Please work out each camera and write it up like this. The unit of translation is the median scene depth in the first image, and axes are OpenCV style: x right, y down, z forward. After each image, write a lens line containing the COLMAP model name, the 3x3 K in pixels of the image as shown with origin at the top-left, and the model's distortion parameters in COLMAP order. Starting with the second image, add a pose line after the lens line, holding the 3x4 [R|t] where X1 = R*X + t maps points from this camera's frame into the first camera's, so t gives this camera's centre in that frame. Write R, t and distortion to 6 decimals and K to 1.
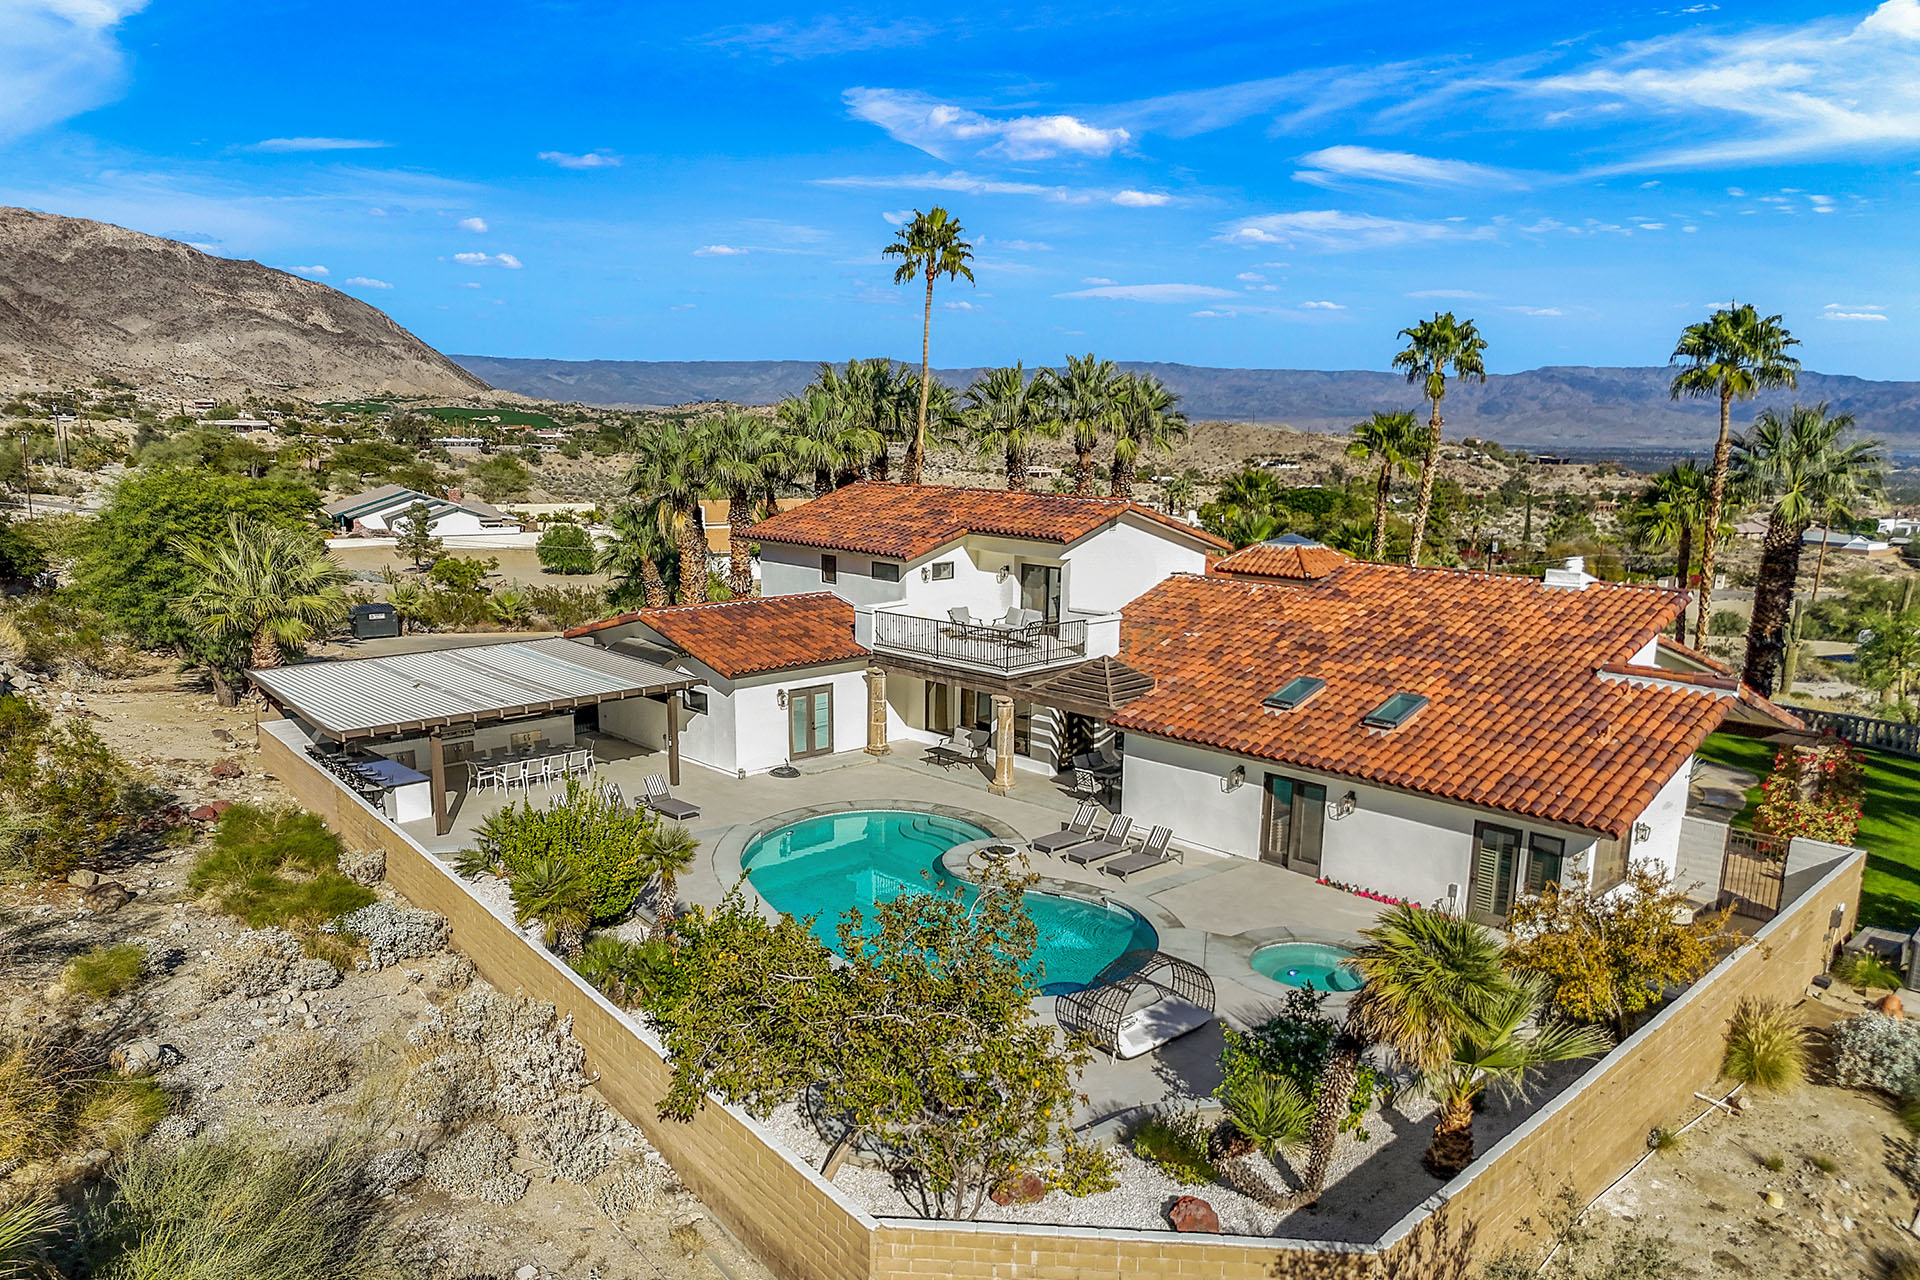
lens RADIAL K [[1324.4, 0, 953.9], [0, 1324.4, 635.8], [0, 0, 1]] dist [-0.097705, -0.001047]
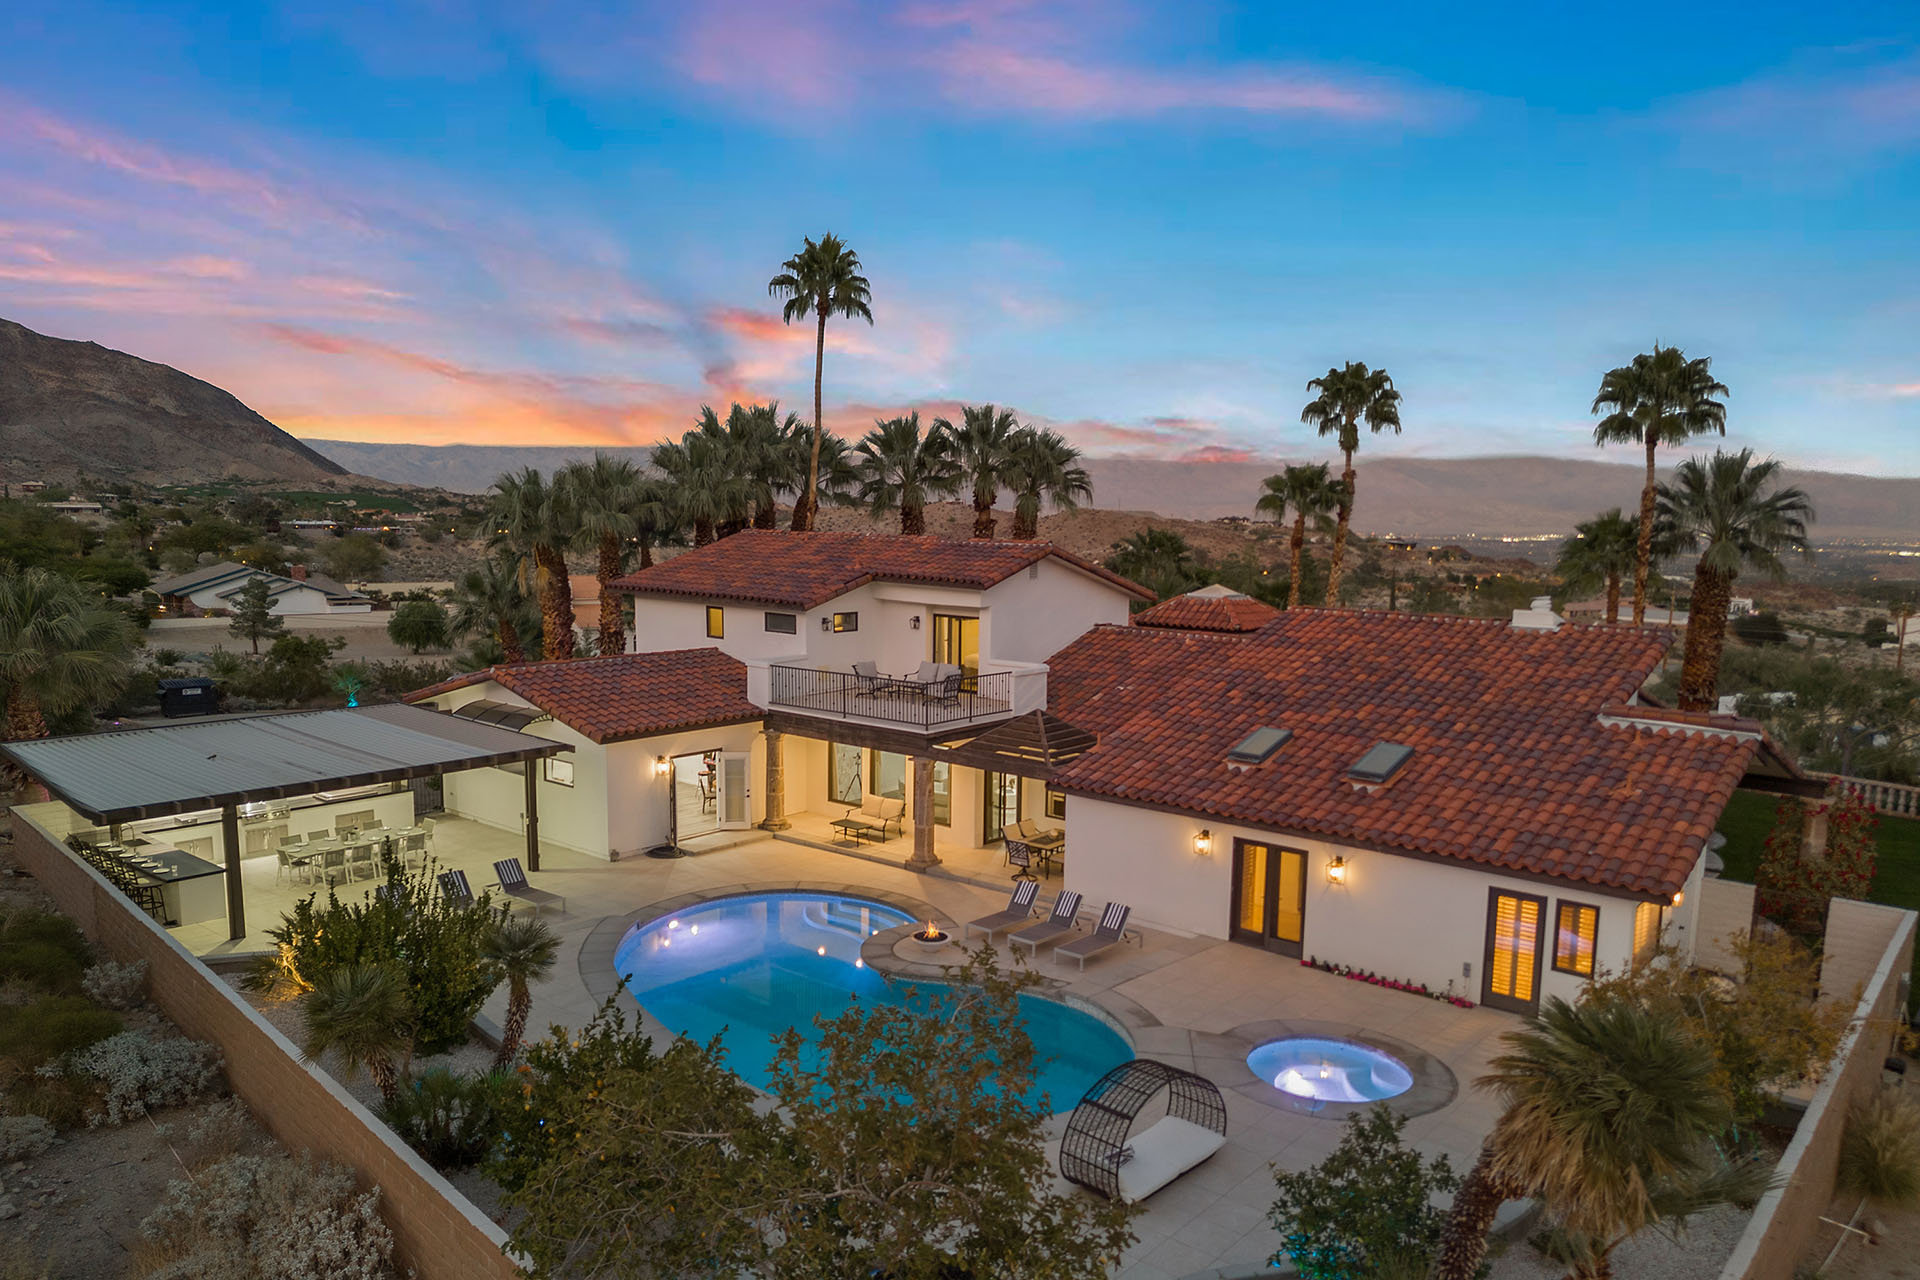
lens RADIAL K [[1299.7, 0, 968.0], [0, 1299.7, 643.2], [0, 0, 1]] dist [-0.045588, -0.006800]
pose [[0.993889, -0.007488, 0.110133, -0.017932], [0.014118, 0.998126, -0.059546, 0.014871], [-0.109481, 0.060737, 0.992132, 0.098443]]
